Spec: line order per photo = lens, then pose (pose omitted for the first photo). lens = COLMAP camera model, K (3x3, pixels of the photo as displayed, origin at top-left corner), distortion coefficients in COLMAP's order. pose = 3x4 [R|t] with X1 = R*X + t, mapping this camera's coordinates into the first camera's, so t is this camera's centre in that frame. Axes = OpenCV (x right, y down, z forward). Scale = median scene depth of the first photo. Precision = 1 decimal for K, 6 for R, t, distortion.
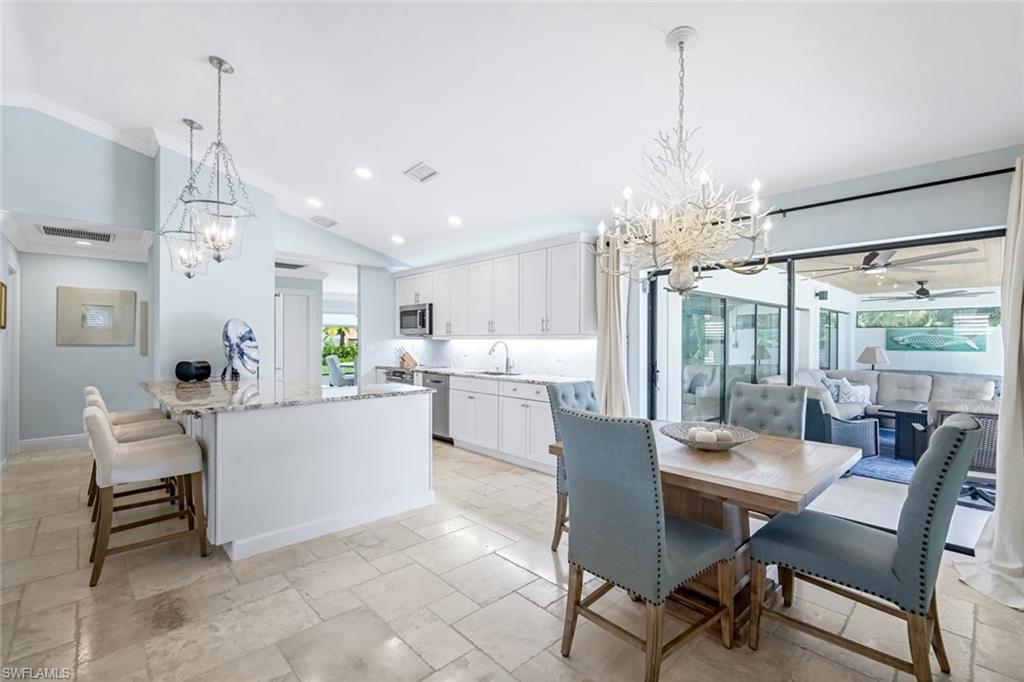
lens RADIAL K [[452.2, 0, 508.5], [0, 452.2, 342.6], [0, 0, 1]] dist [0.008223, 0.000098]
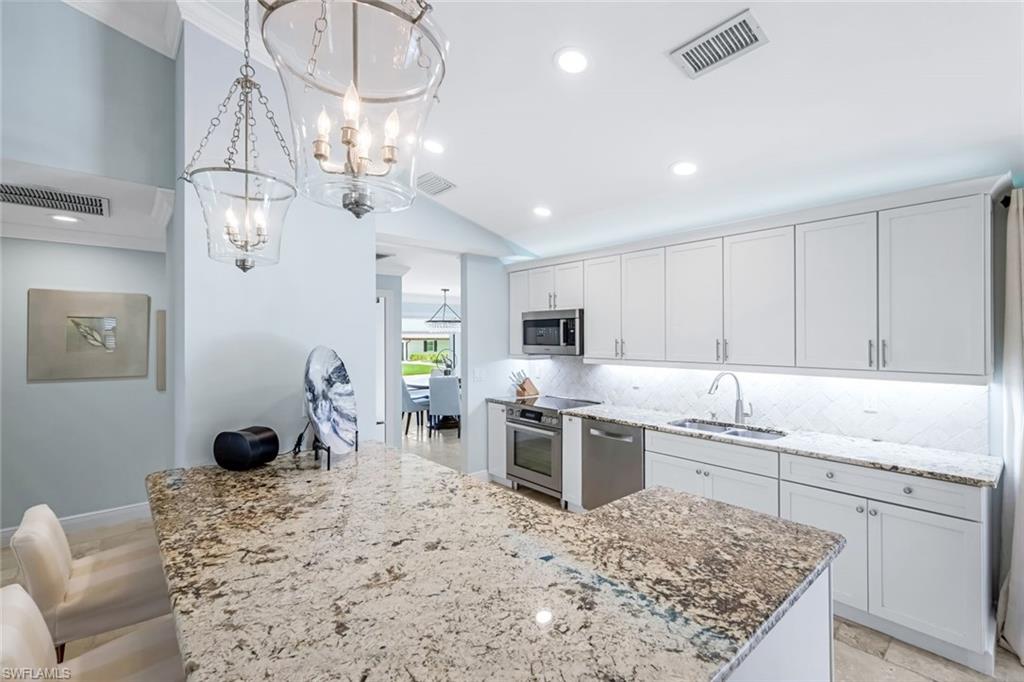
lens RADIAL K [[460.8, 0, 516.4], [0, 460.8, 338.6], [0, 0, 1]] dist [0.008879, -0.000750]
pose [[0.999499, -0.004845, -0.031262, -0.275655], [0.004731, 0.999982, -0.003707, -0.046177], [0.031280, 0.003557, 0.999504, 0.358363]]
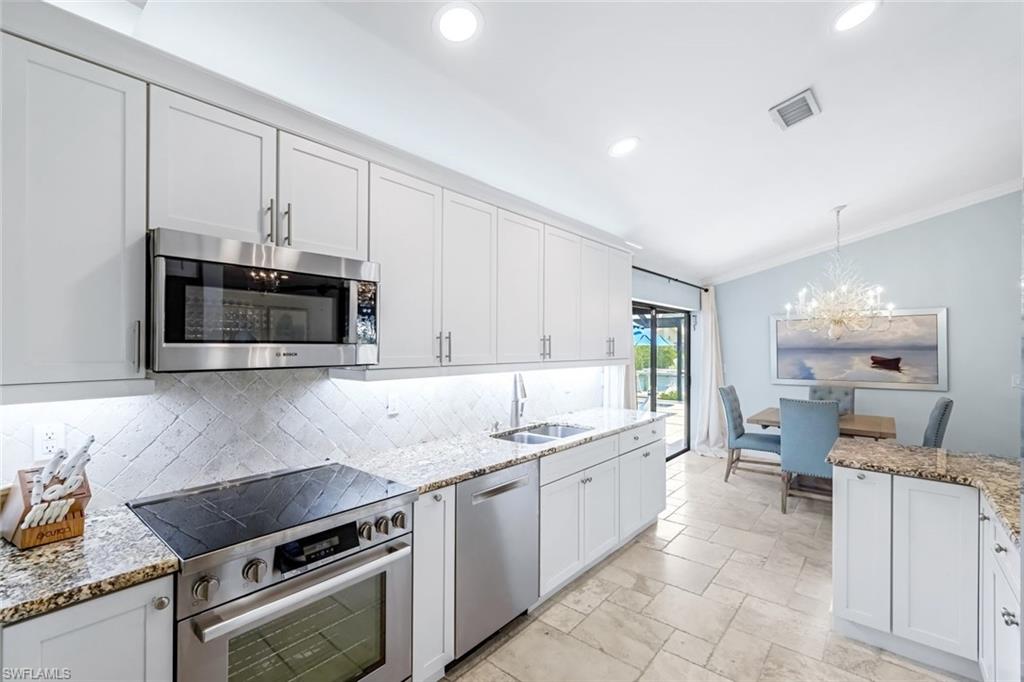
lens RADIAL K [[443.7, 0, 512.8], [0, 443.7, 346.7], [0, 0, 1]] dist [-0.001403, -0.000523]
pose [[-0.120781, -0.007357, 0.992652, -0.539127], [-0.000109, 0.999973, 0.007398, -0.037027], [-0.992679, 0.000785, -0.120779, 1.048795]]
